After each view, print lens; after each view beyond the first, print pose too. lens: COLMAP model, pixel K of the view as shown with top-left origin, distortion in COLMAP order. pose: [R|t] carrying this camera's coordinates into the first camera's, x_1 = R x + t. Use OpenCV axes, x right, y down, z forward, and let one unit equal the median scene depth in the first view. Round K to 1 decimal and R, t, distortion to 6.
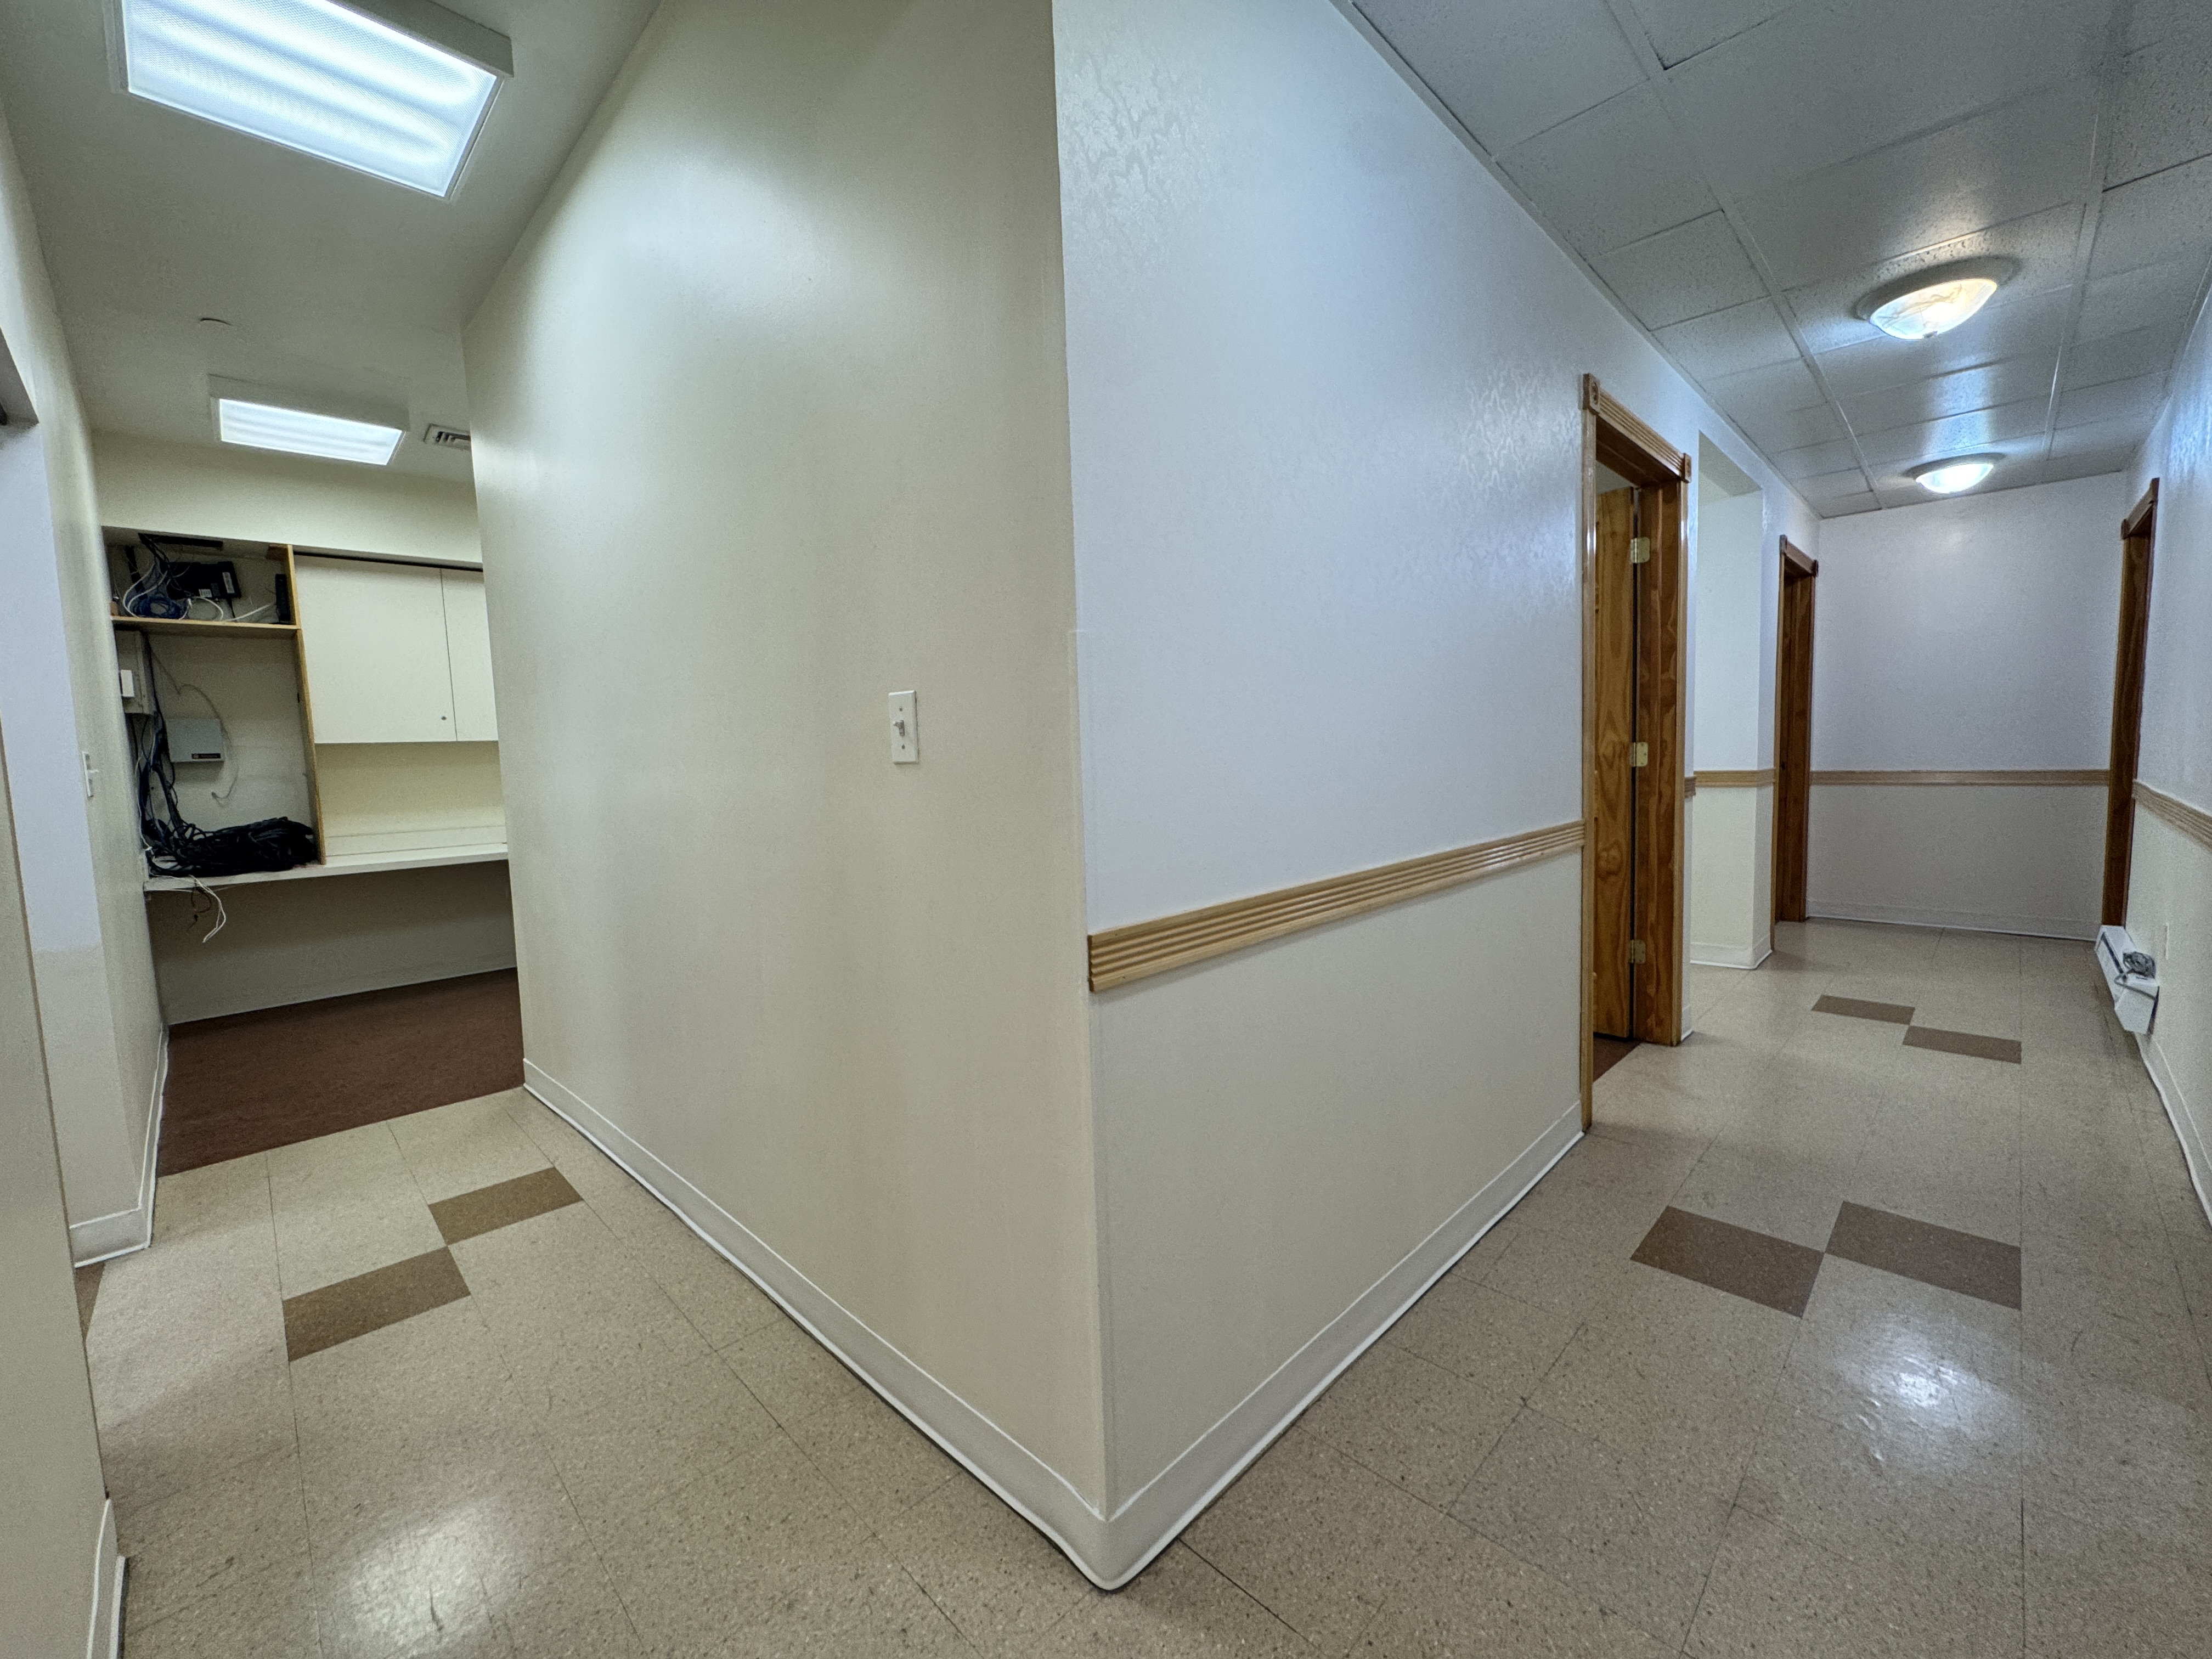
lens RADIAL K [[896.5, 0, 1073.7], [0, 896.5, 826.8], [0, 0, 1]] dist [0.001128, -0.000050]
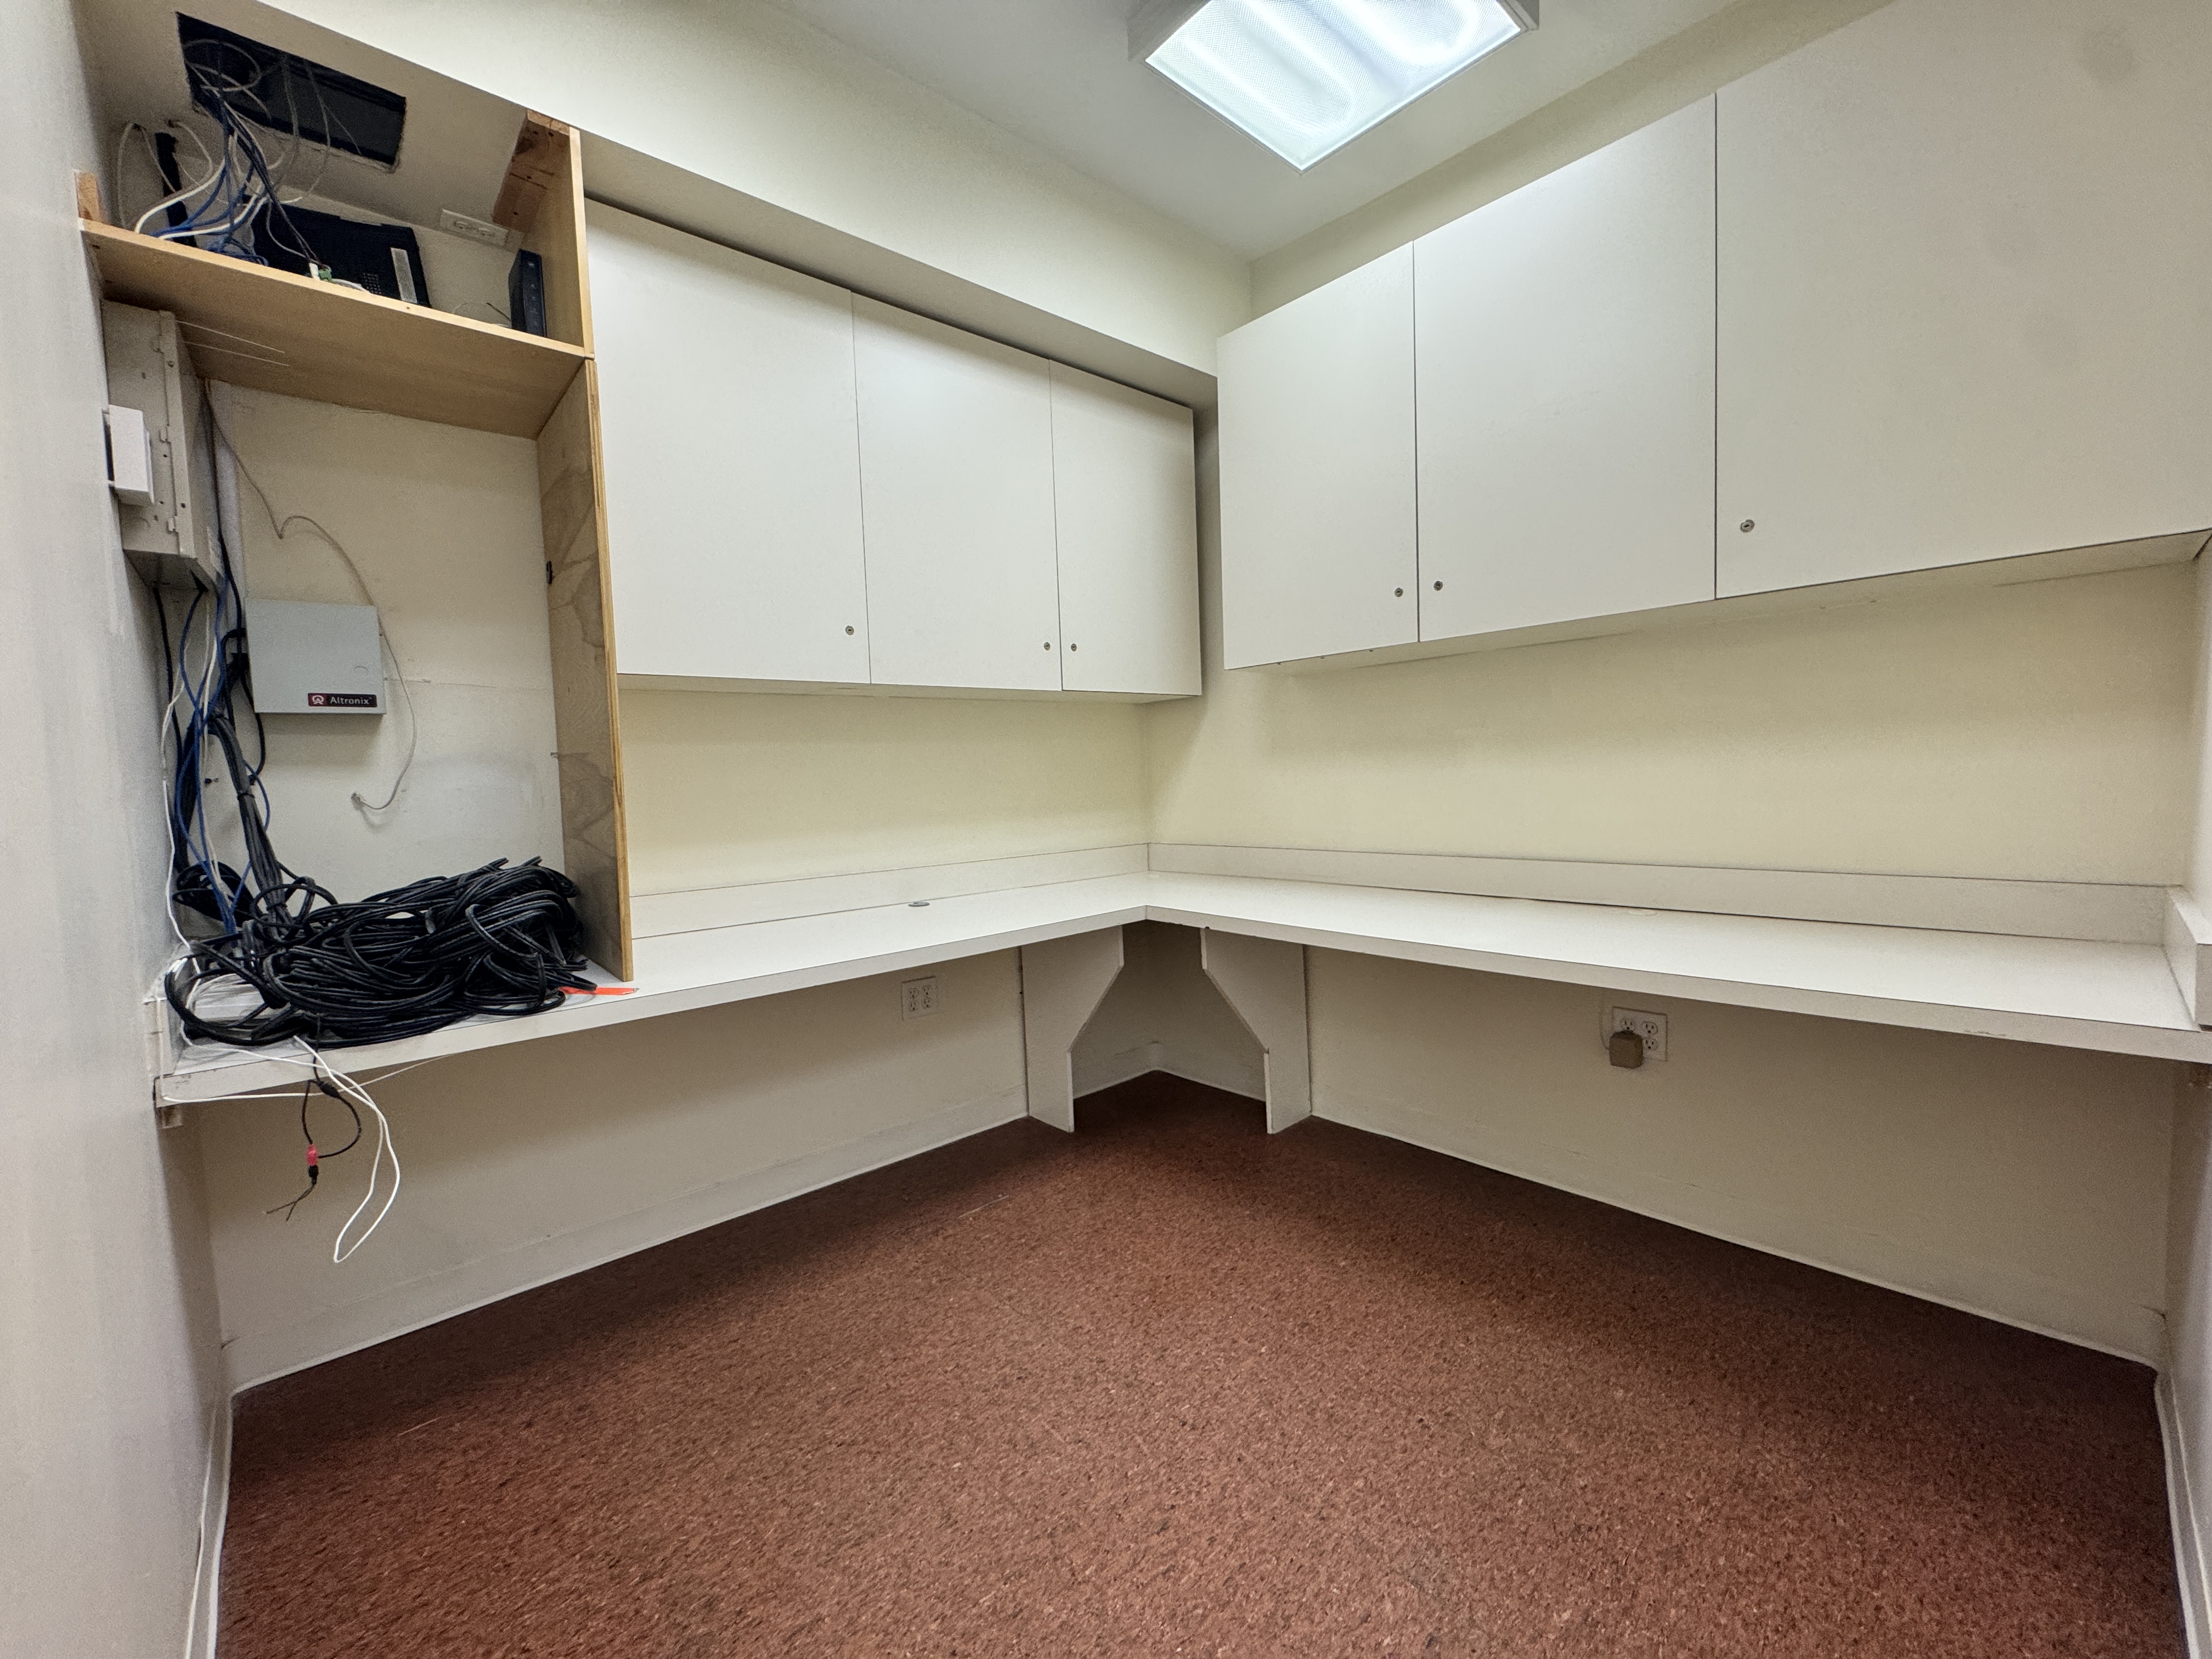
lens RADIAL K [[896.5, 0, 1073.7], [0, 896.5, 826.8], [0, 0, 1]] dist [0.001128, -0.000050]
pose [[0.998435, 0.000776, -0.055914, -0.640798], [-0.002278, 0.999639, -0.026788, -0.014399], [0.055873, 0.026874, 0.998076, 0.643633]]
